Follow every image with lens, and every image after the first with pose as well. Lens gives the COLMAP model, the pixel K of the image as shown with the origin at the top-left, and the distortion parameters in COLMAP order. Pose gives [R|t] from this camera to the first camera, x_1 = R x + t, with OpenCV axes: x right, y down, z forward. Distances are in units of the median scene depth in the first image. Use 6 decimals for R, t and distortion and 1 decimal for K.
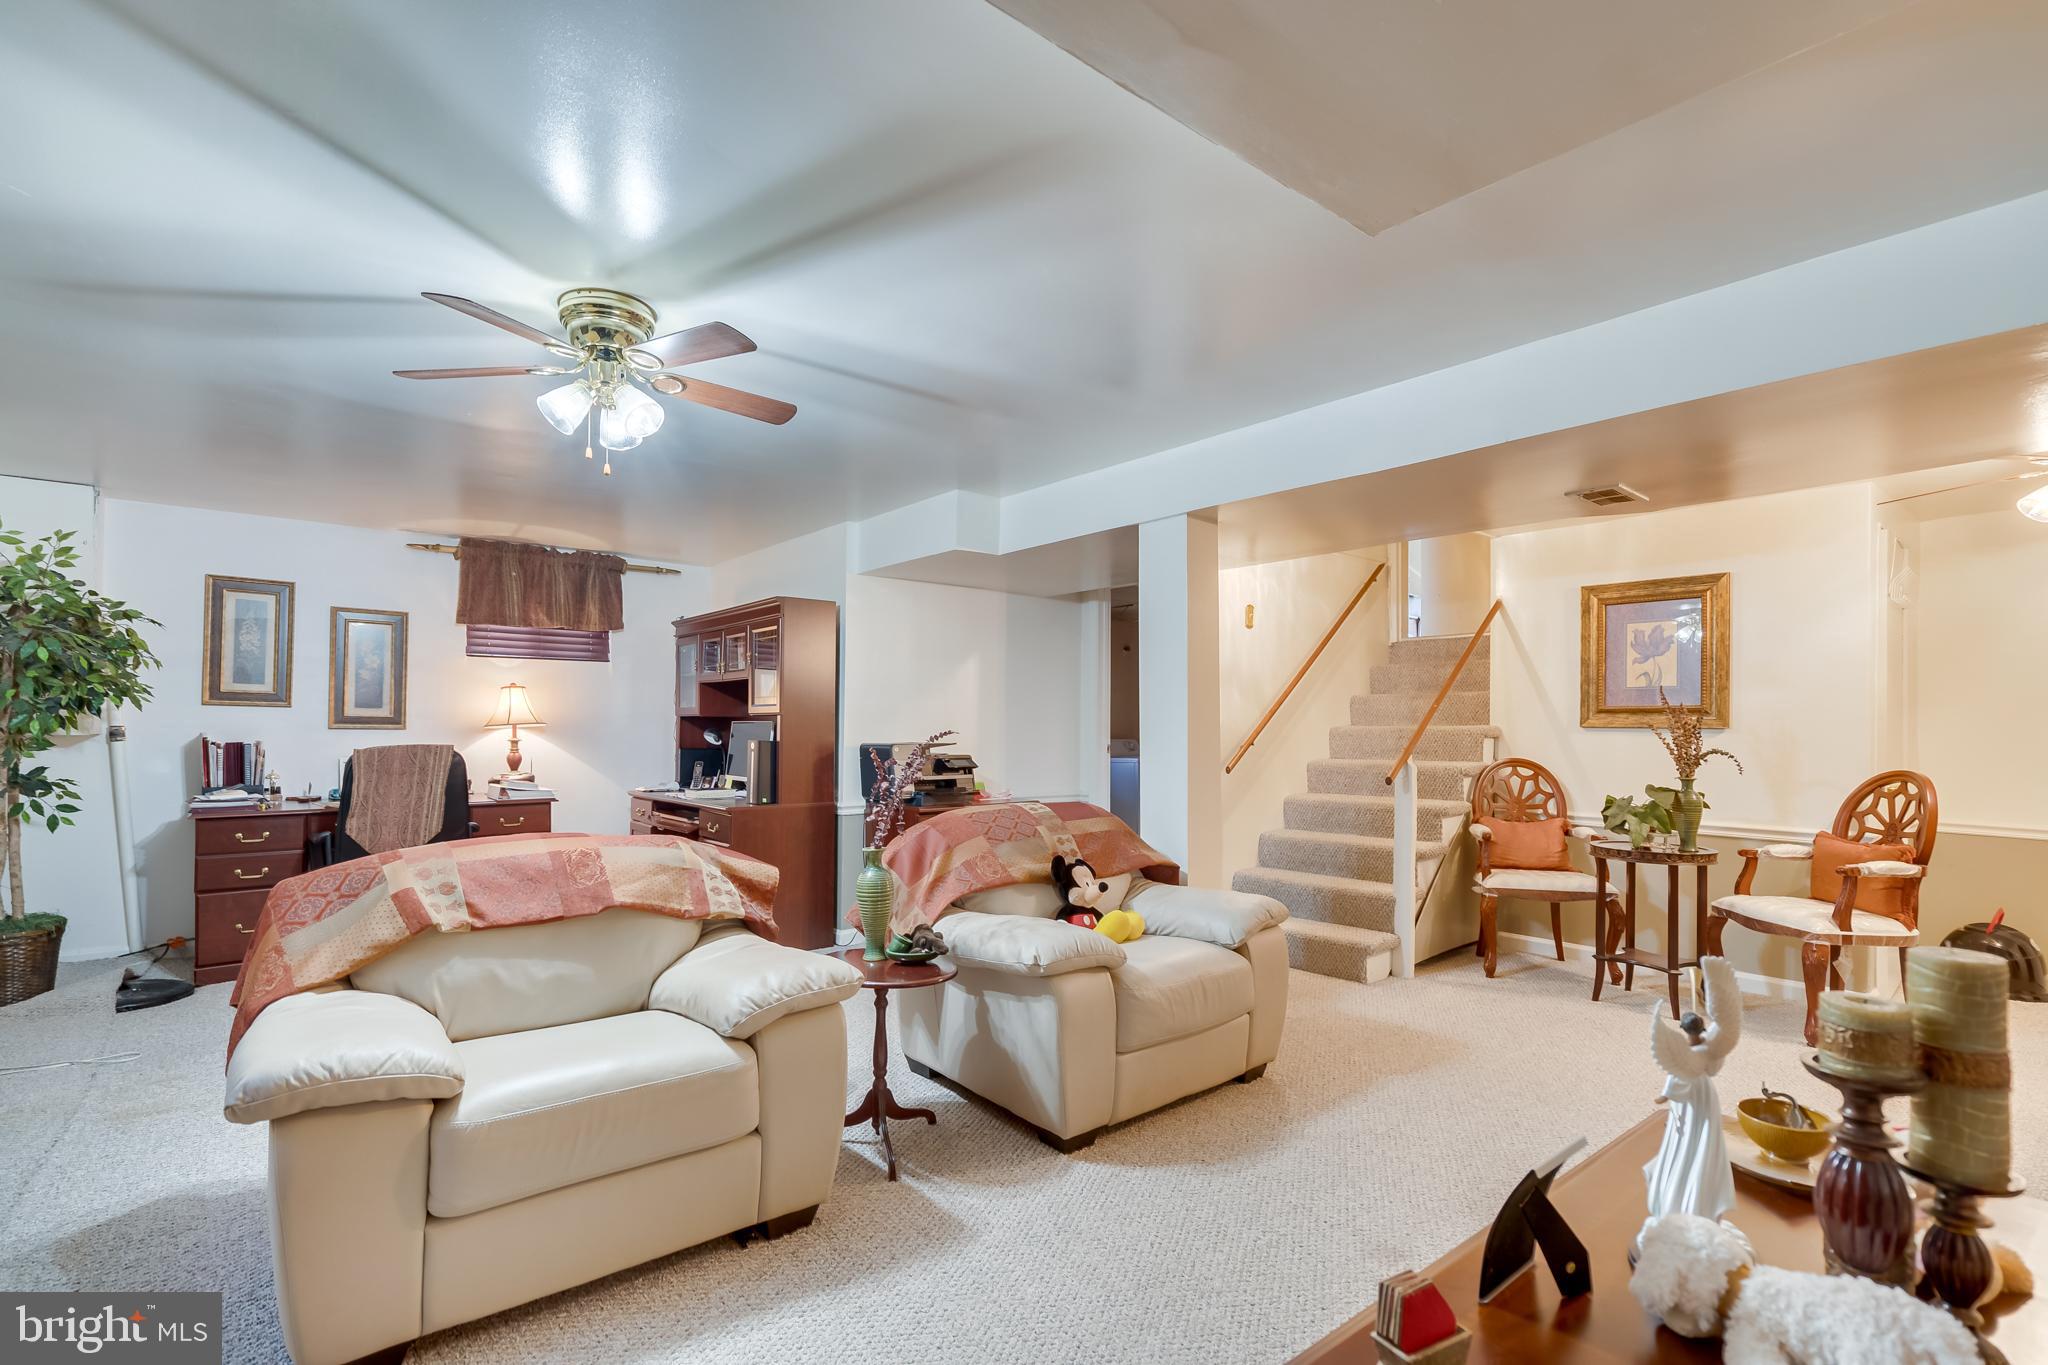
lens RADIAL K [[947.6, 0, 1009.5], [0, 947.6, 716.0], [0, 0, 1]] dist [0.002354, 0.000219]
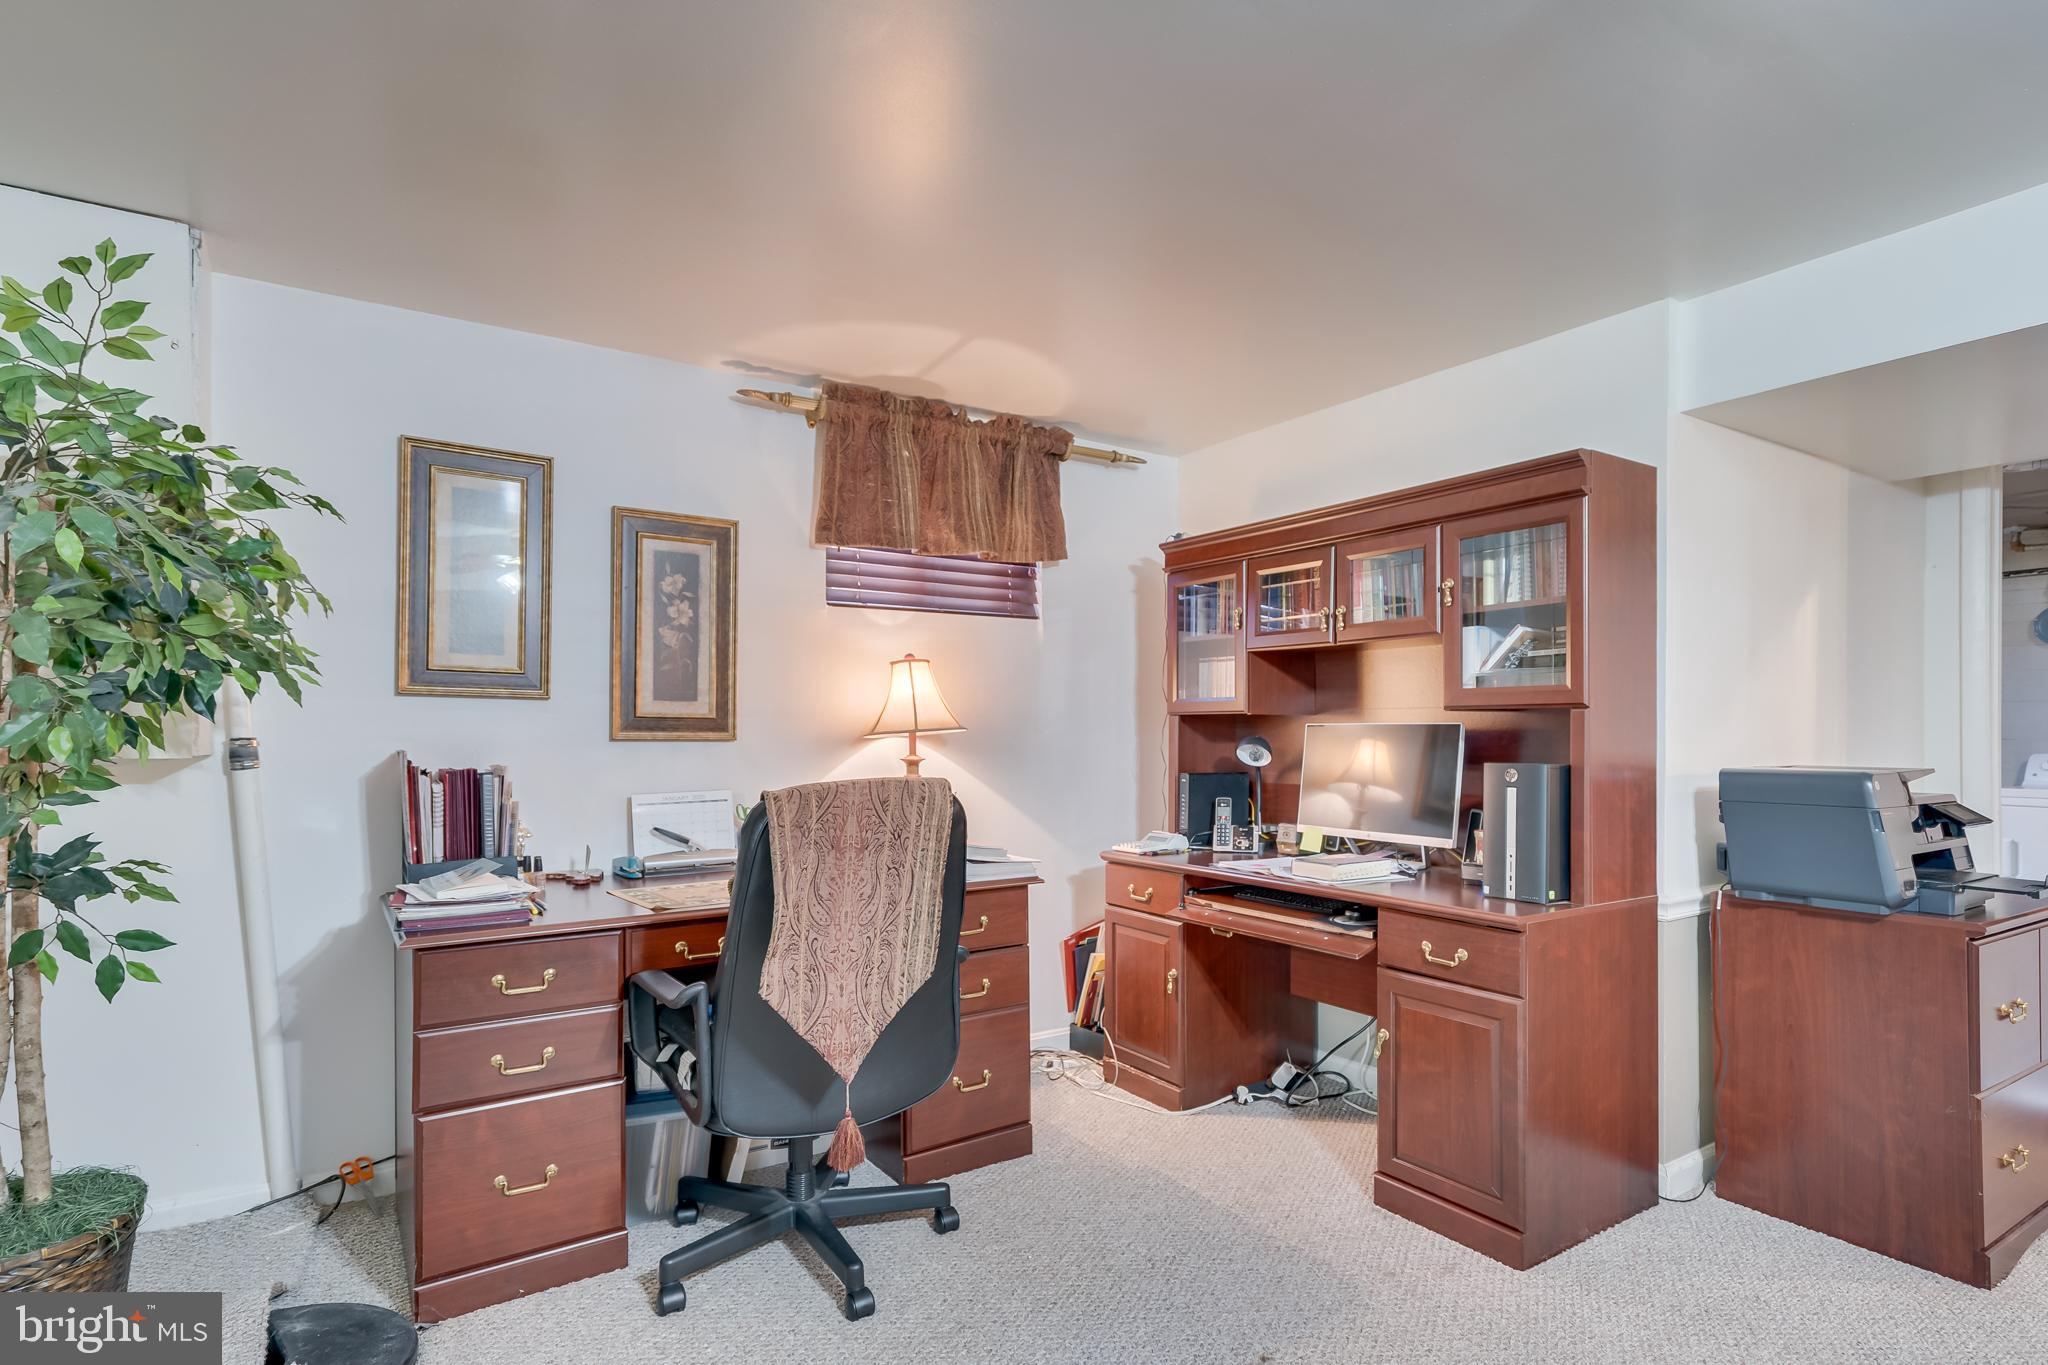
lens RADIAL K [[1031.0, 0, 1027.3], [0, 1031.0, 728.7], [0, 0, 1]] dist [0.005116, 0.002085]
pose [[0.995946, -0.002525, -0.089914, -0.487554], [0.003702, 0.999910, 0.012925, 0.000544], [0.089873, -0.013205, 0.995866, 0.503921]]
